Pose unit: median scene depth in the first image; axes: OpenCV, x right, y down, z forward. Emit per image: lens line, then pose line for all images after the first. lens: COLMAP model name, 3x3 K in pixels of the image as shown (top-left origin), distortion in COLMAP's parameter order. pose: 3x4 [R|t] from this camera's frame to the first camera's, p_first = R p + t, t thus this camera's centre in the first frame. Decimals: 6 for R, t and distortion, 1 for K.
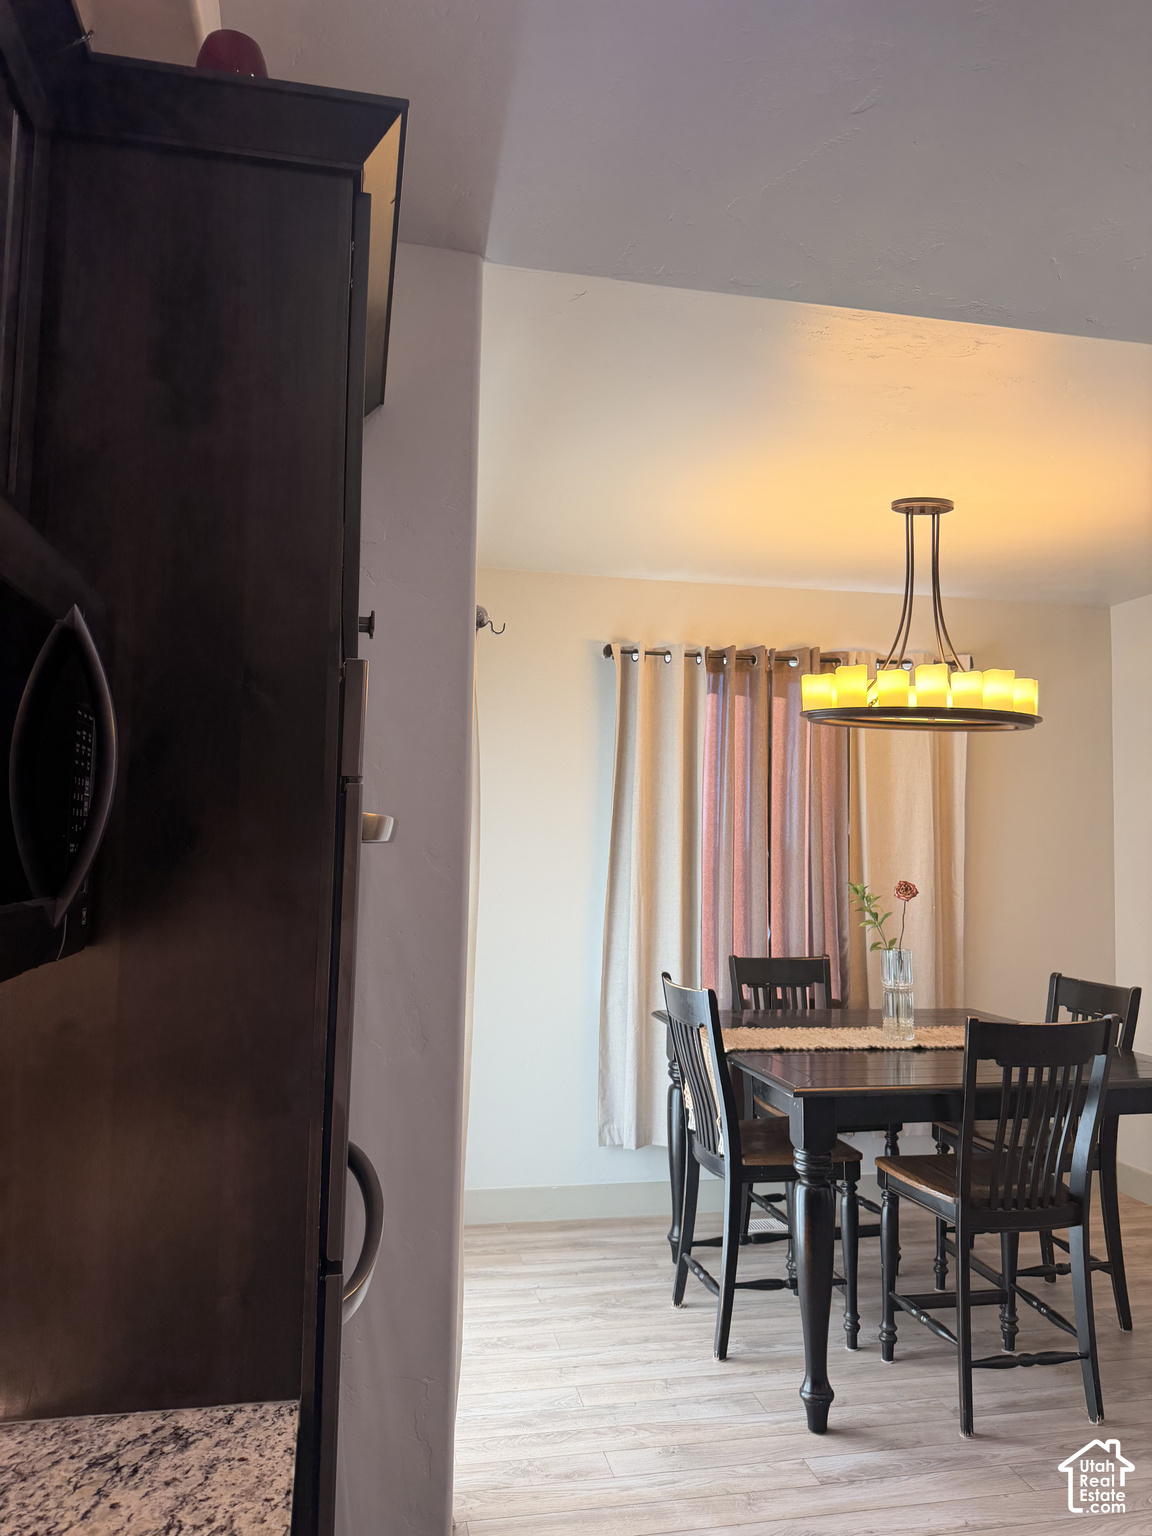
lens RADIAL K [[1086.8, 0, 571.6], [0, 1086.8, 766.7], [0, 0, 1]] dist [0.107100, -0.167003]
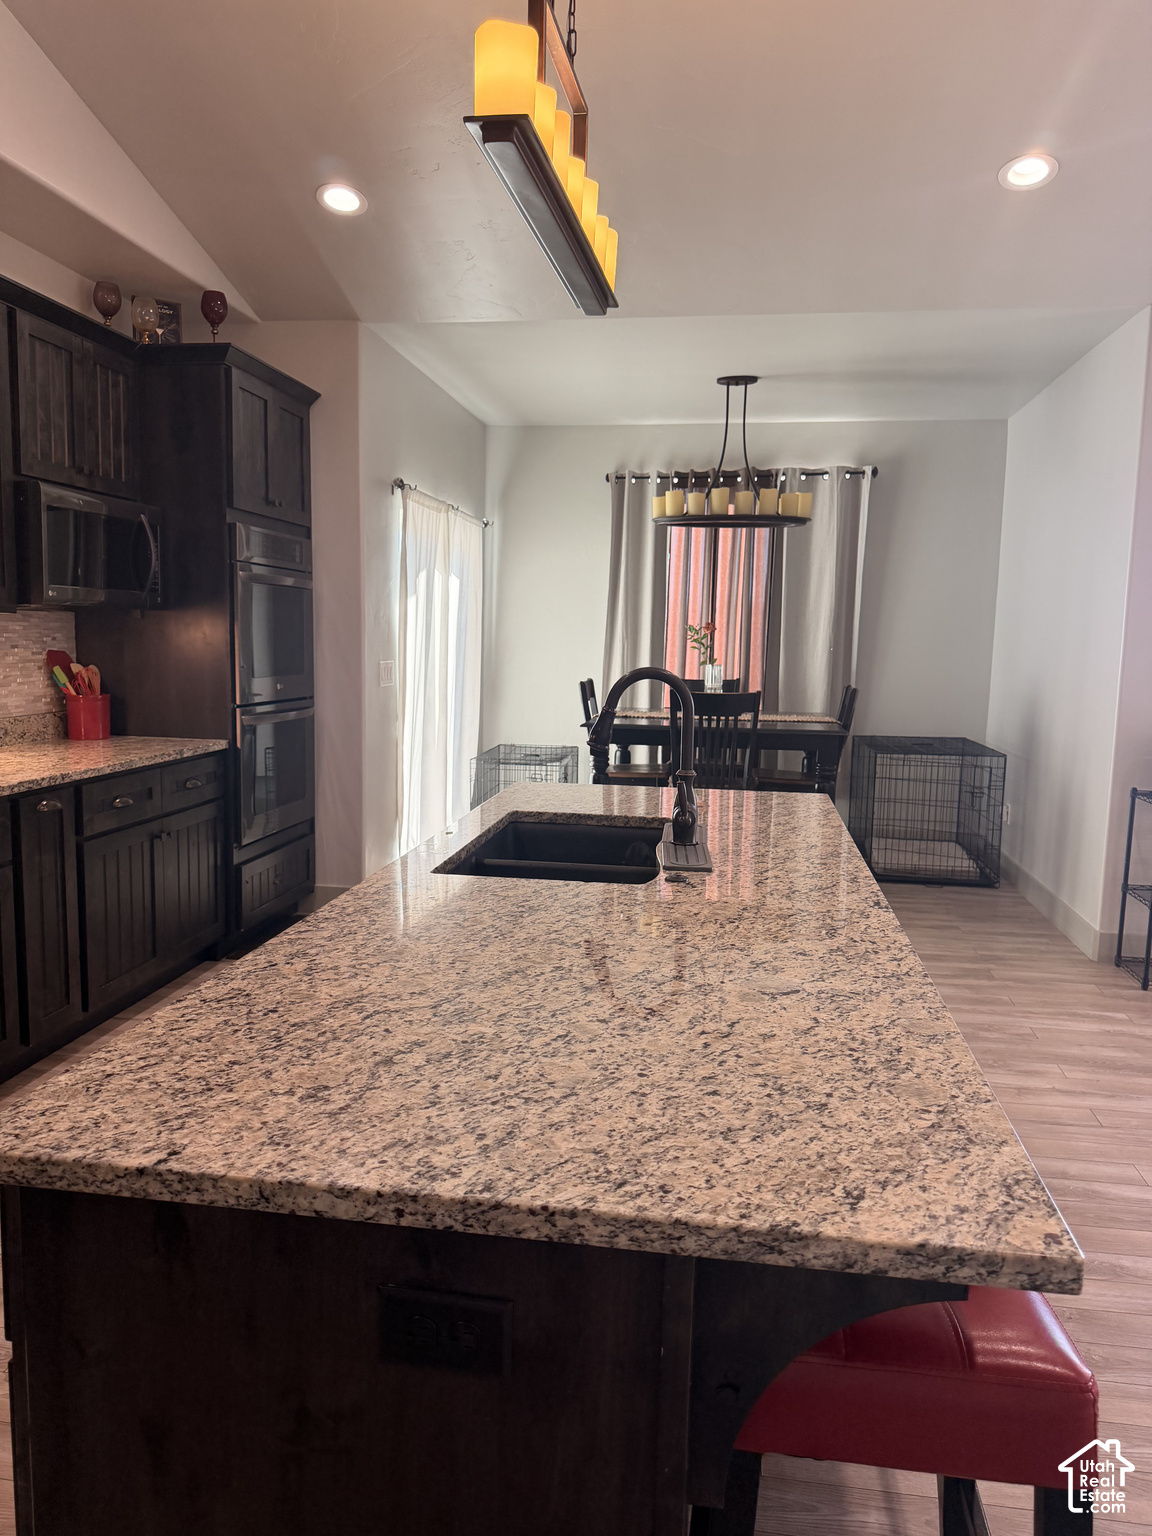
lens RADIAL K [[1086.8, 0, 571.6], [0, 1086.8, 766.7], [0, 0, 1]] dist [0.107100, -0.167003]
pose [[0.938885, 0.043841, -0.341429, 0.652300], [0.020508, 0.982971, 0.182611, 0.012734], [0.343620, -0.178452, 0.921998, -0.614502]]
